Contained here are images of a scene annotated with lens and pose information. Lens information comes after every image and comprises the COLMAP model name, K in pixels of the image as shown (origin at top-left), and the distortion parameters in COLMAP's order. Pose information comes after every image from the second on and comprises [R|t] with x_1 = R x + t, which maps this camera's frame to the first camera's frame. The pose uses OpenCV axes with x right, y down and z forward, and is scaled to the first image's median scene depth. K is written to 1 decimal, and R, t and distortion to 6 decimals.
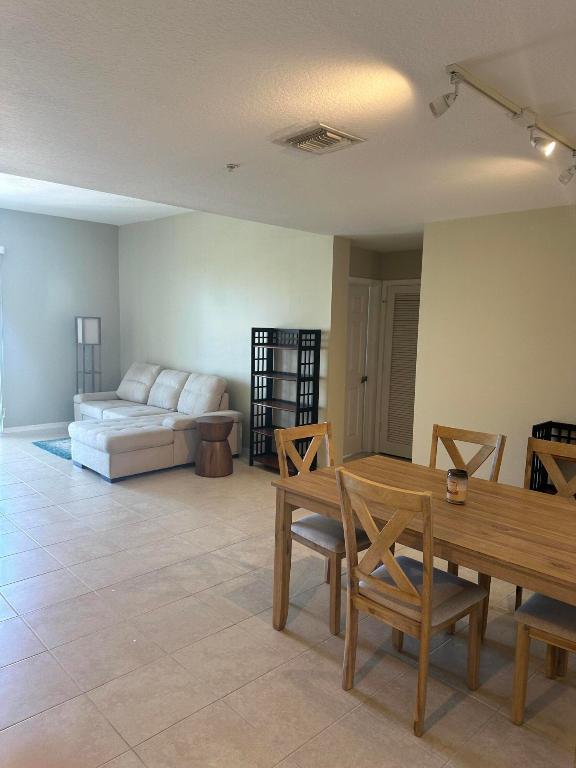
lens RADIAL K [[531.6, 0, 290.4], [0, 531.6, 387.8], [0, 0, 1]] dist [0.059717, -0.005701]
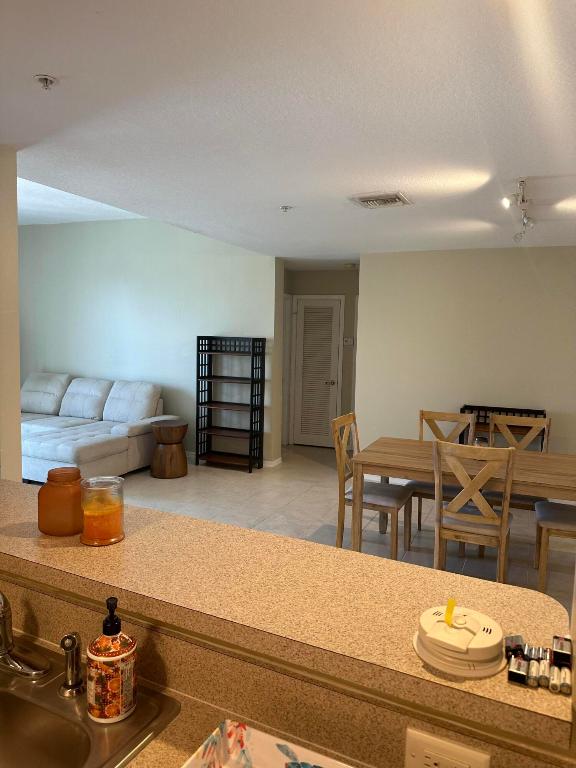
lens RADIAL K [[531.6, 0, 290.4], [0, 531.6, 387.8], [0, 0, 1]] dist [0.059717, -0.005701]
pose [[0.920322, -0.043008, 0.388789, -0.321351], [0.045013, 0.998979, 0.003955, -0.004292], [-0.388562, 0.013861, 0.921318, -0.064014]]
